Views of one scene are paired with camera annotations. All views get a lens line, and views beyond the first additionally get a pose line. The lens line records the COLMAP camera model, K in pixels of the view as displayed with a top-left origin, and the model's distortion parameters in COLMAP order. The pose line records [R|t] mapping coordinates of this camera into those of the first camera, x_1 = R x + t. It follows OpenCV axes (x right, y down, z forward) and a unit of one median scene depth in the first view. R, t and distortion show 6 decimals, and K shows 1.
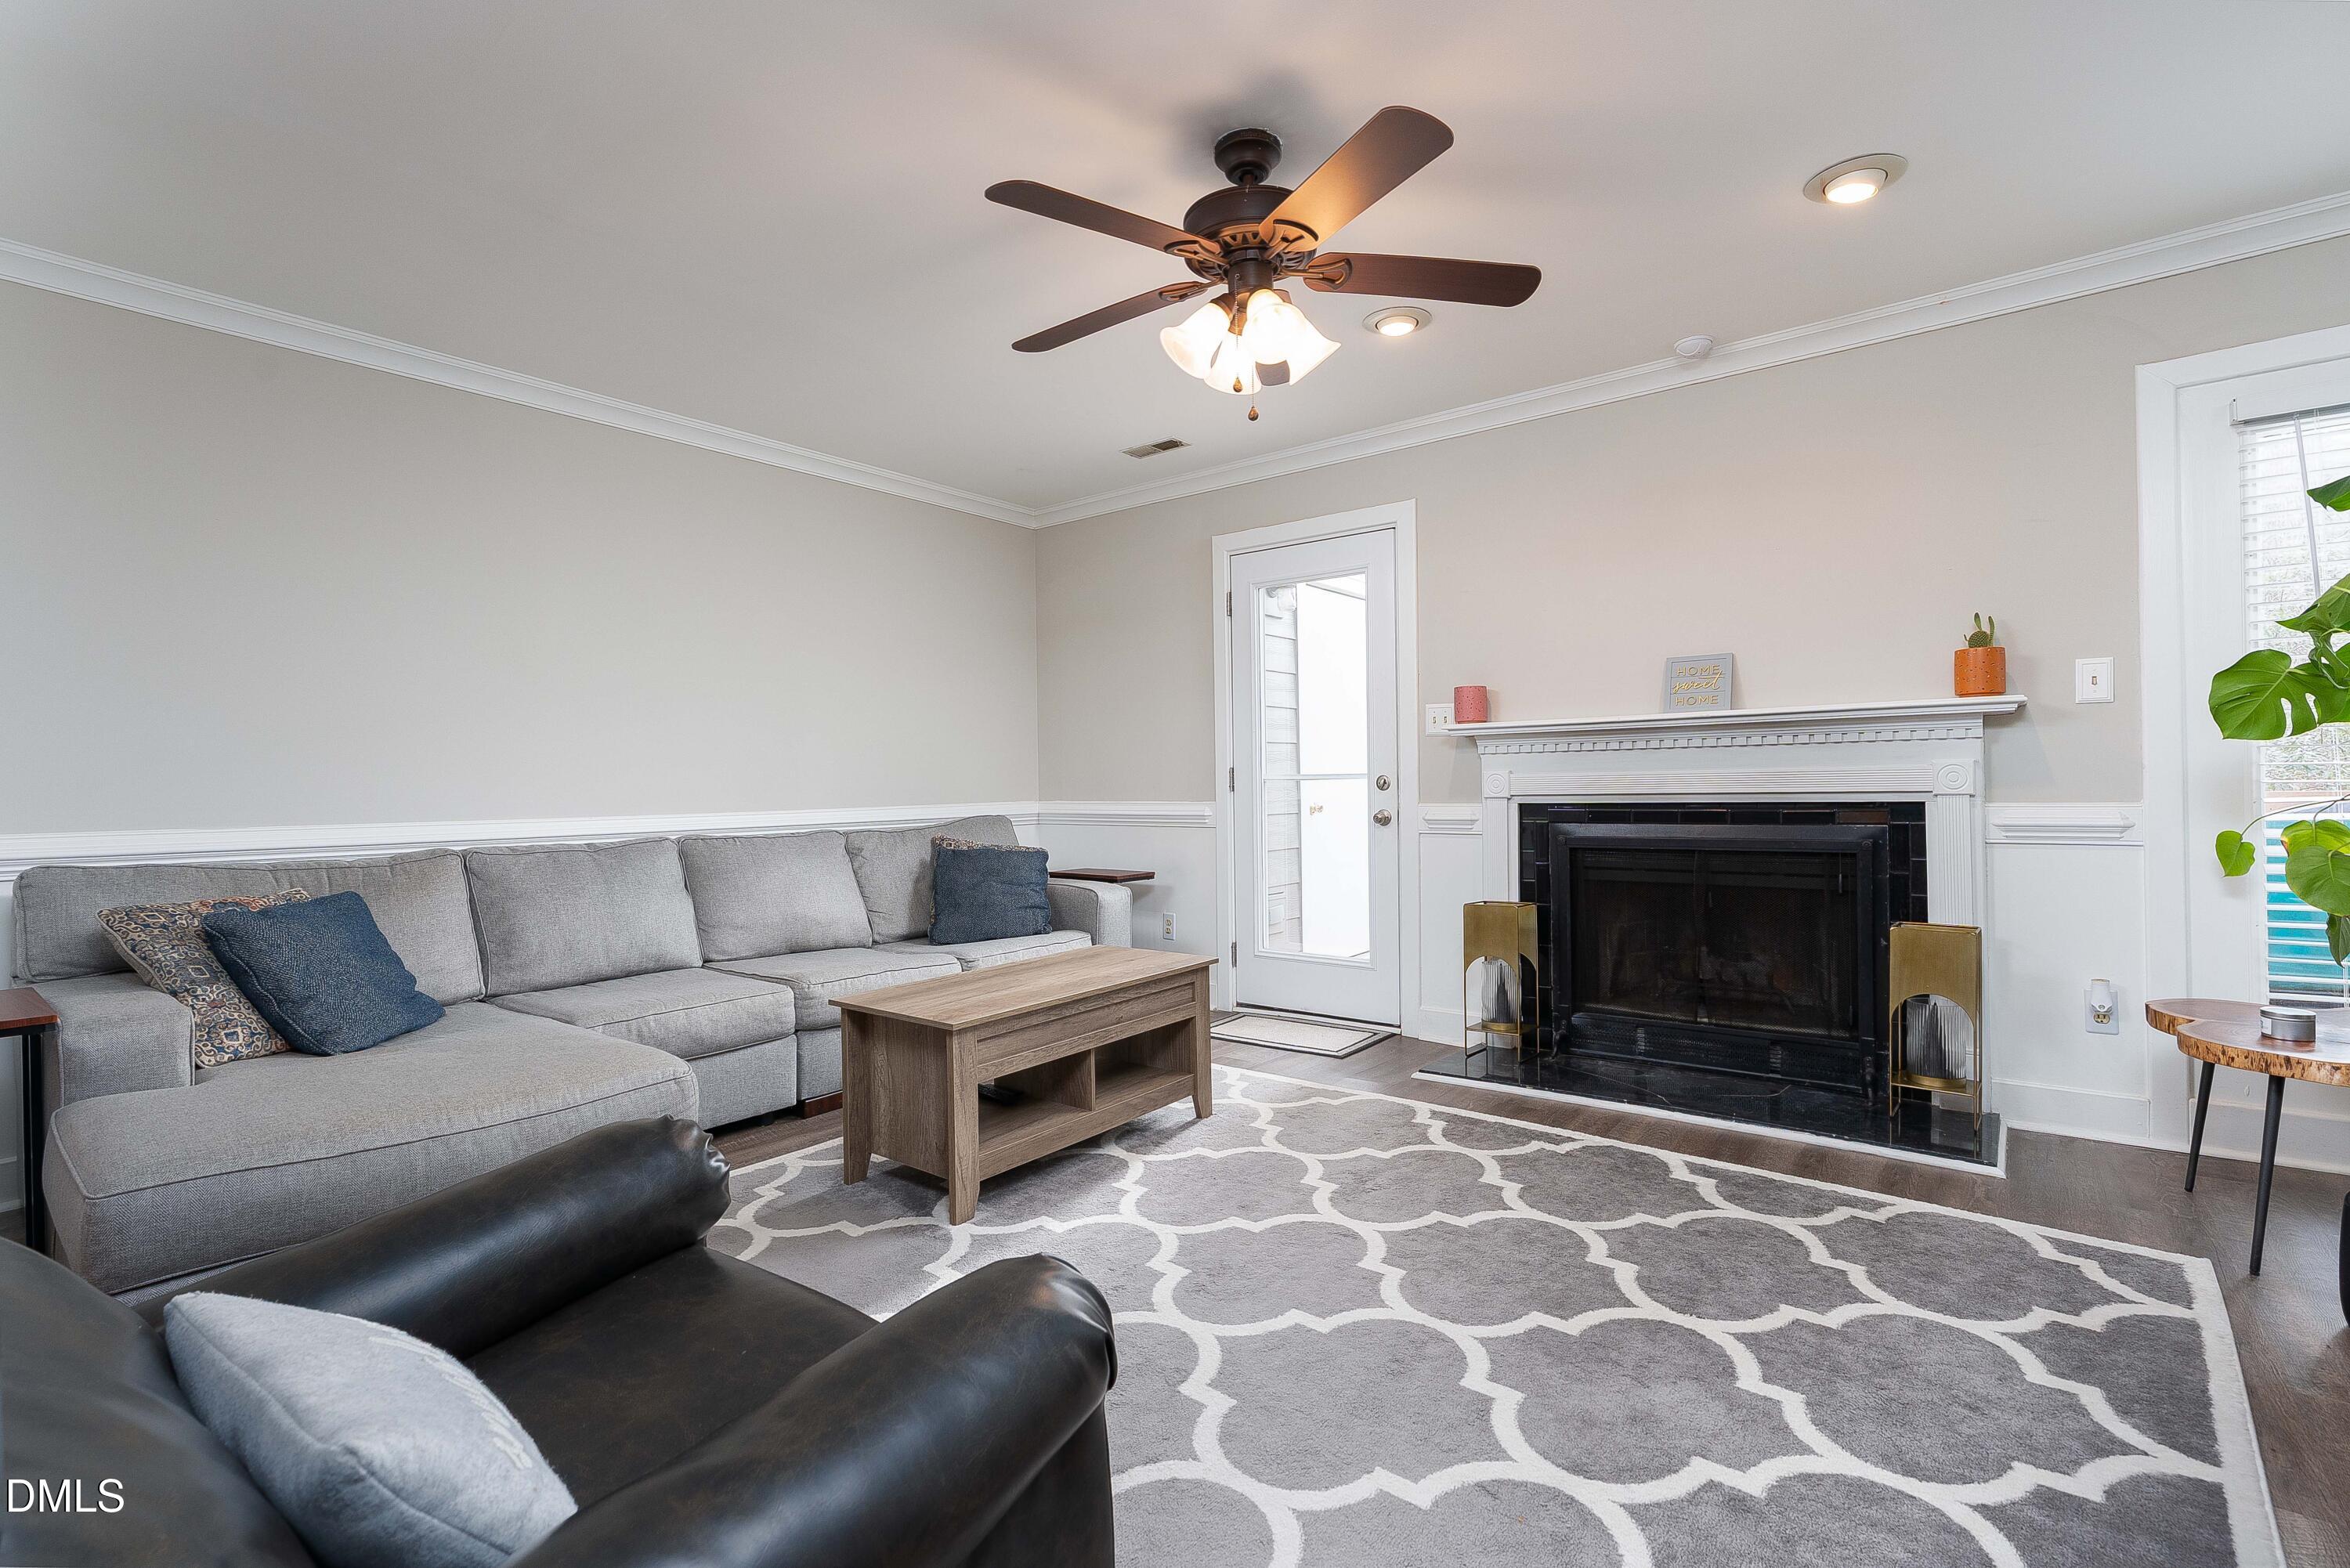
lens RADIAL K [[1075.3, 0, 1156.9], [0, 1075.3, 774.8], [0, 0, 1]] dist [-0.008566, 0.000862]
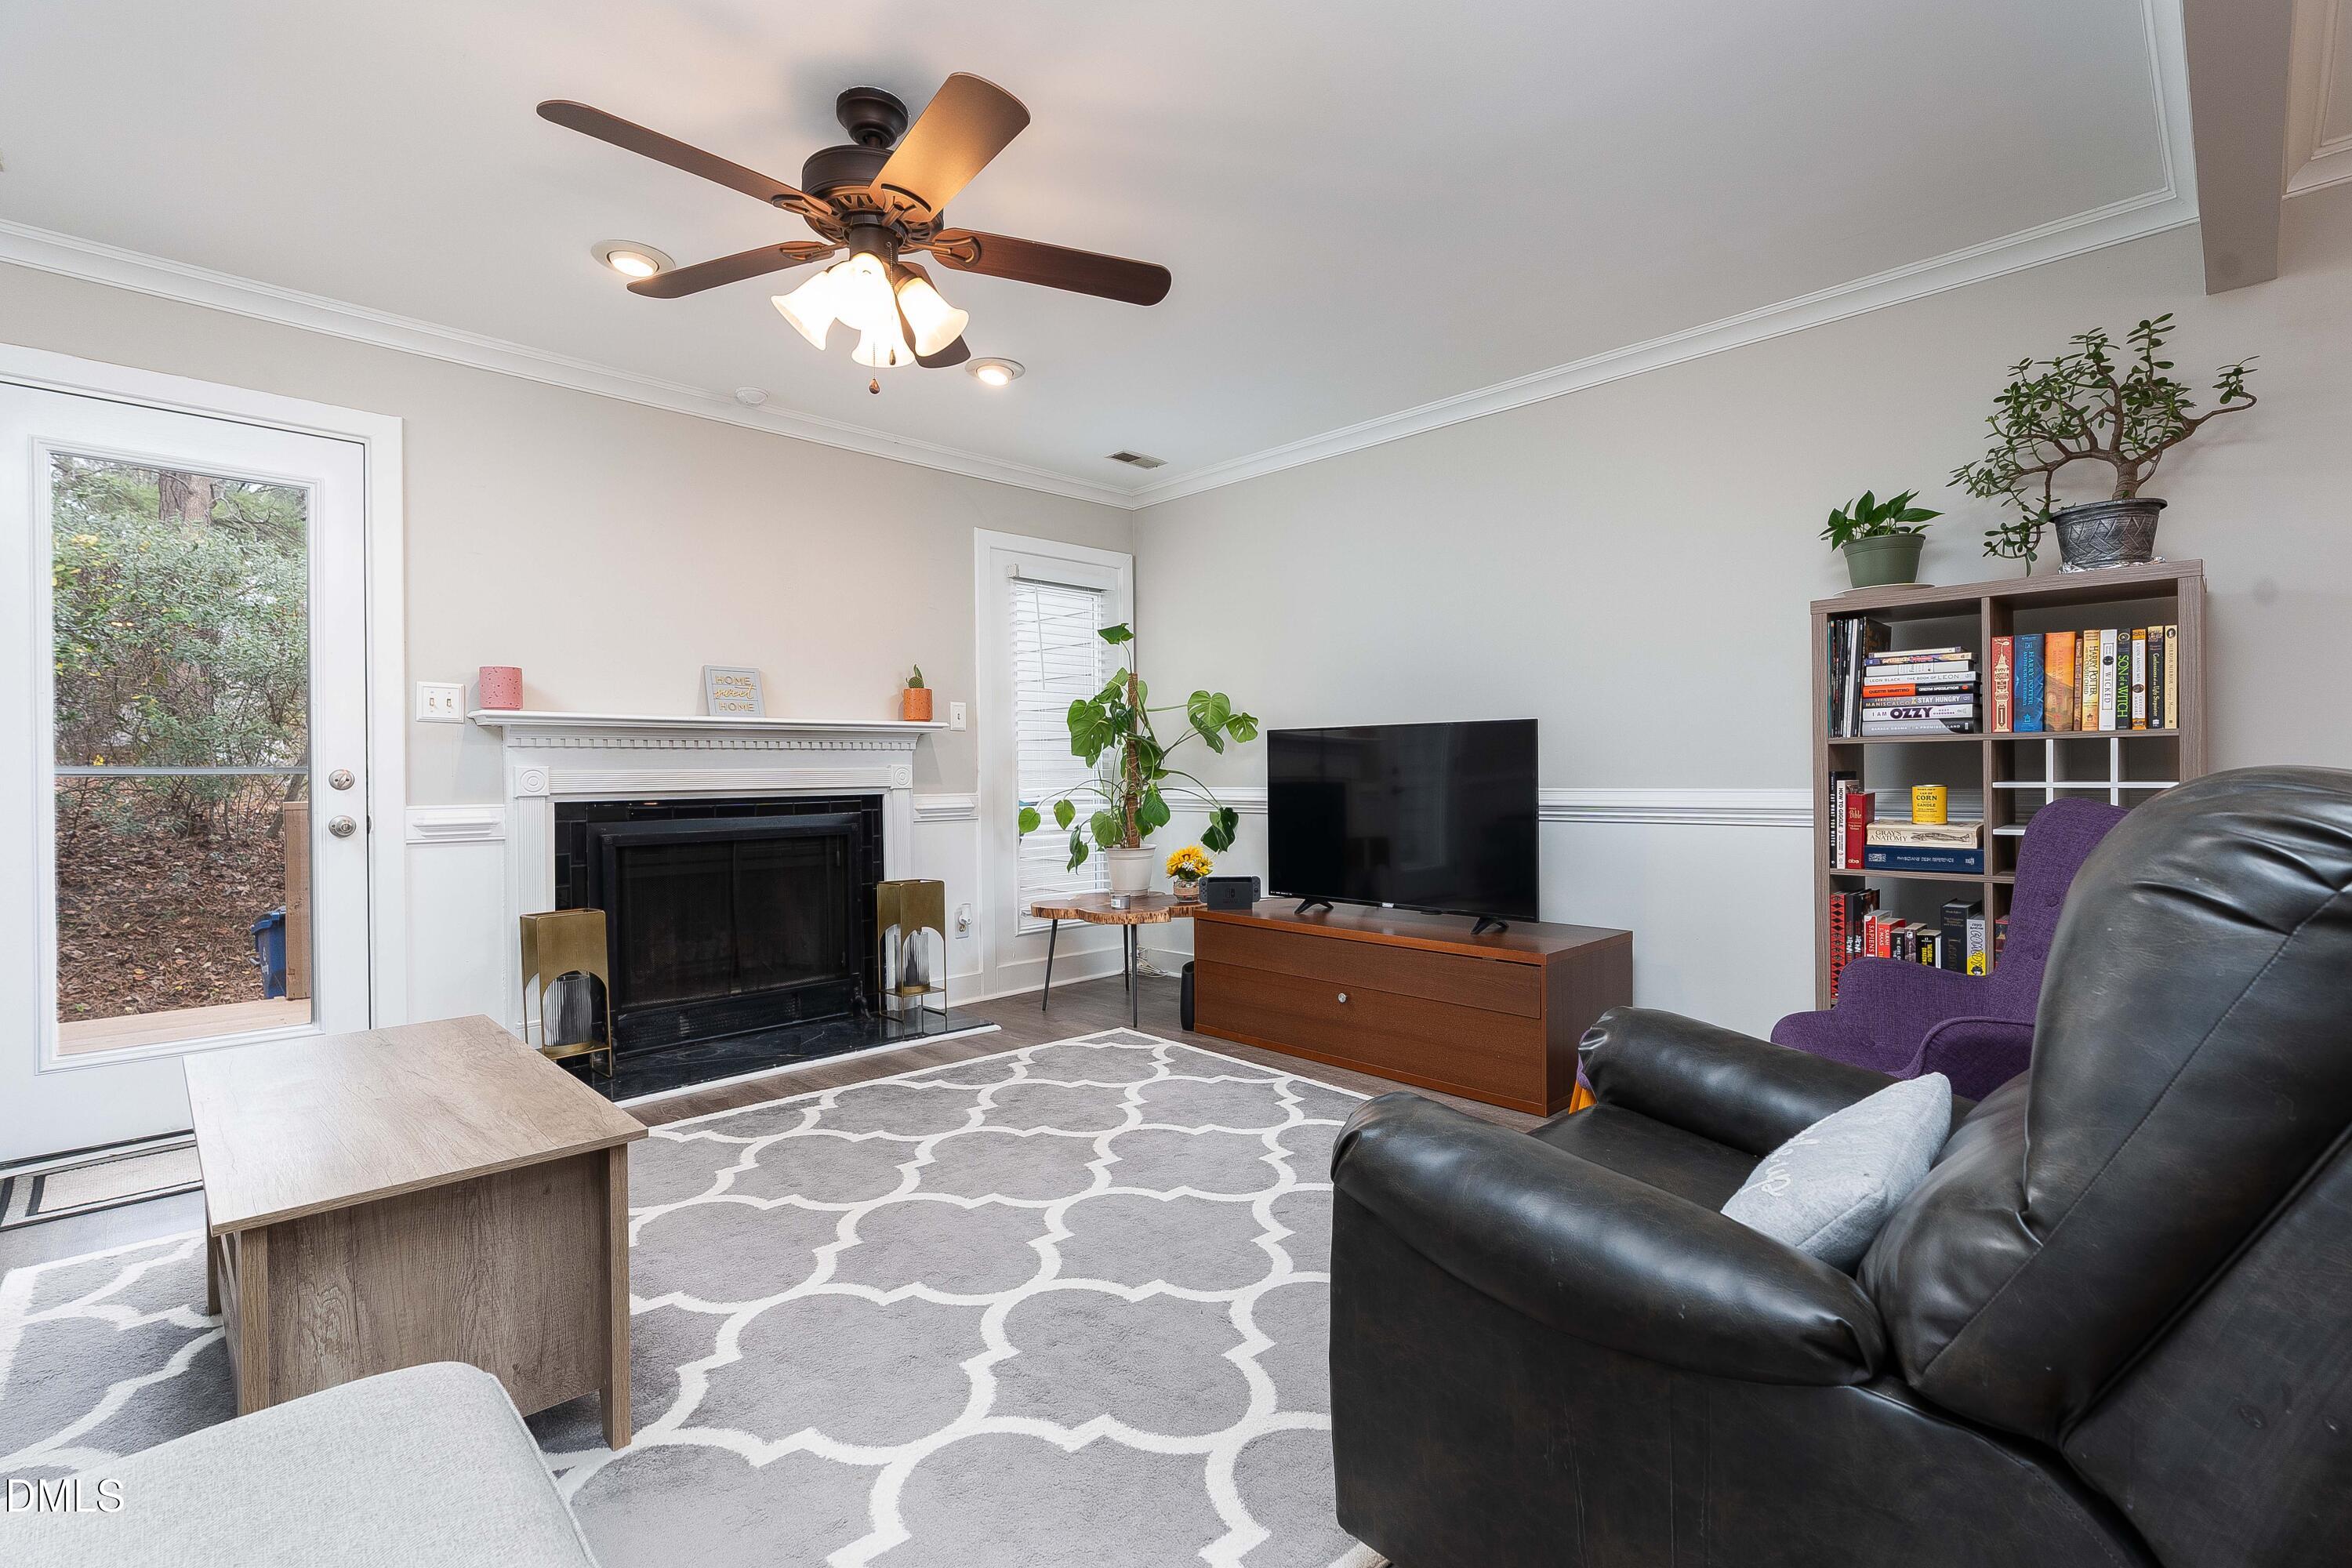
lens RADIAL K [[1076.3, 0, 1171.0], [0, 1076.3, 780.9], [0, 0, 1]] dist [-0.008566, 0.000862]
pose [[0.109597, 0.007870, 0.993945, -0.682121], [-0.000845, 0.999969, -0.007824, 0.019840], [-0.993976, 0.000018, 0.109600, 0.515026]]
